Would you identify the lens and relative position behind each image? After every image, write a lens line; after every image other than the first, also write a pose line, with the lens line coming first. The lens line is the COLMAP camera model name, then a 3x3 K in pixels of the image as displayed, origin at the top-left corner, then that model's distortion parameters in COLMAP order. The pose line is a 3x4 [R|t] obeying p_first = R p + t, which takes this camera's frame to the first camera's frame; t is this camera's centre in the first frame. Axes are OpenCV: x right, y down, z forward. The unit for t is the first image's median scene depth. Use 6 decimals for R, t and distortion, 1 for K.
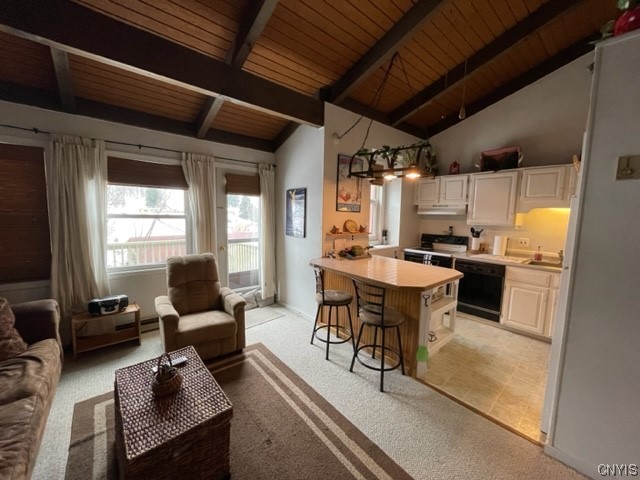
lens RADIAL K [[257.1, 0, 318.5], [0, 257.1, 240.3], [0, 0, 1]] dist [-0.002198, -0.000799]
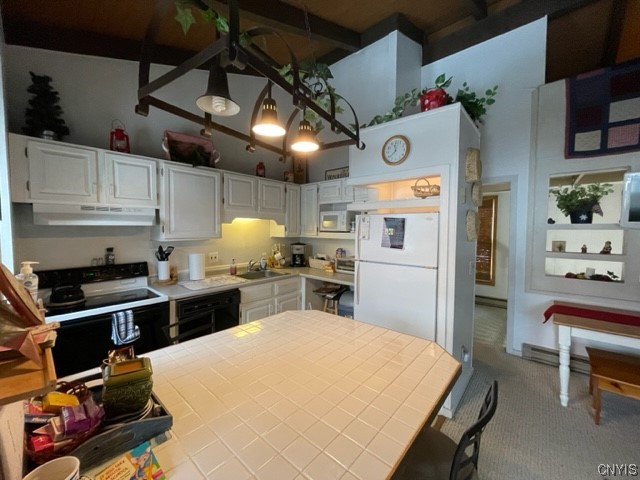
lens RADIAL K [[257.1, 0, 318.5], [0, 257.1, 240.3], [0, 0, 1]] dist [-0.002198, -0.000799]
pose [[-0.140260, -0.067135, 0.987836, -0.099536], [0.100572, 0.991572, 0.081669, -0.091987], [-0.984994, 0.110803, -0.132326, 0.847405]]
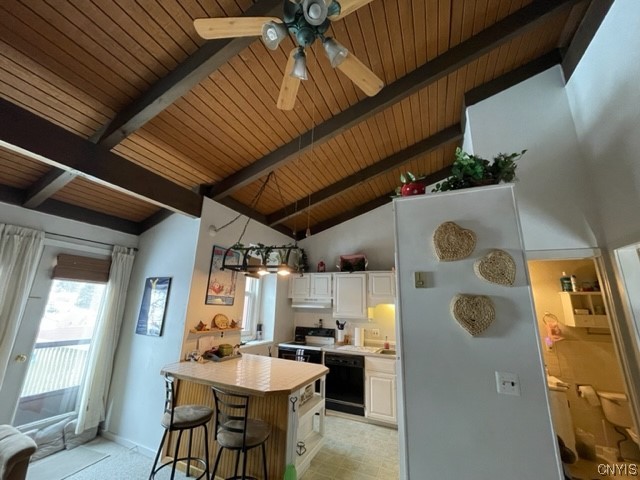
lens RADIAL K [[257.1, 0, 318.5], [0, 257.1, 240.3], [0, 0, 1]] dist [-0.002198, -0.000799]
pose [[0.902092, 0.114353, 0.416116, 0.026311], [0.032789, 0.943302, -0.330313, -0.013670], [-0.430295, 0.311617, 0.847196, -0.019070]]
